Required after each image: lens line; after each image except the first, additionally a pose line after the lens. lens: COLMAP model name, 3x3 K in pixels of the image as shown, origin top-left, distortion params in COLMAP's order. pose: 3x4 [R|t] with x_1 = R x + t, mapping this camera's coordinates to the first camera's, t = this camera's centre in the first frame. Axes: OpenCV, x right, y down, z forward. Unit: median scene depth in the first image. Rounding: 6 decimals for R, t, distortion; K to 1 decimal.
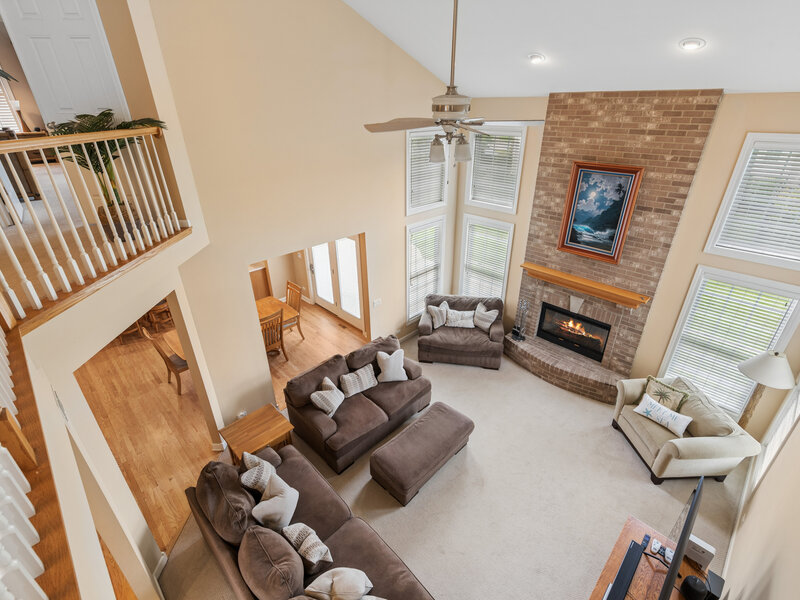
lens RADIAL K [[386.6, 0, 395.7], [0, 386.6, 302.7], [0, 0, 1]] dist [0.023226, 0.000678]
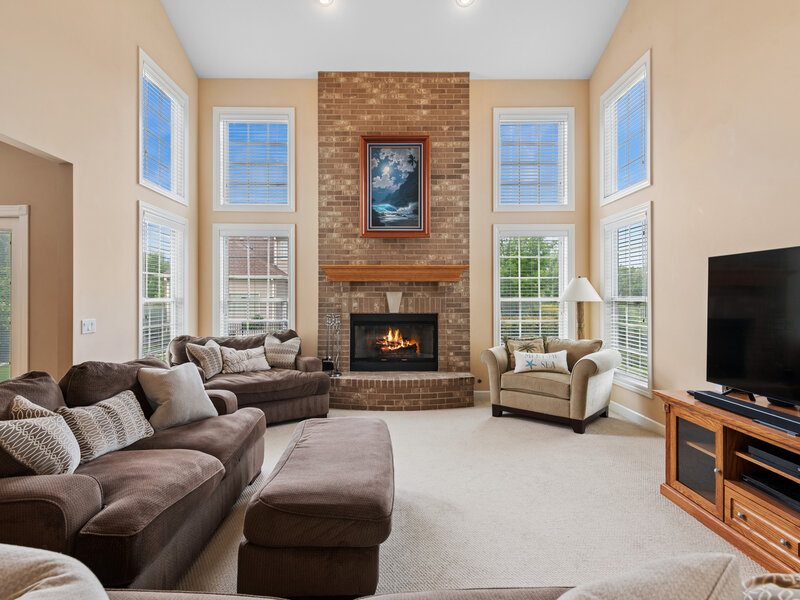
lens RADIAL K [[442.4, 0, 394.6], [0, 442.4, 296.4], [0, 0, 1]] dist [0.017970, -0.004742]
pose [[0.692507, 0.016317, 0.721226, -0.222640], [0.323538, 0.886540, -0.330712, 0.329686], [-0.644792, 0.462365, 0.608656, 0.474906]]
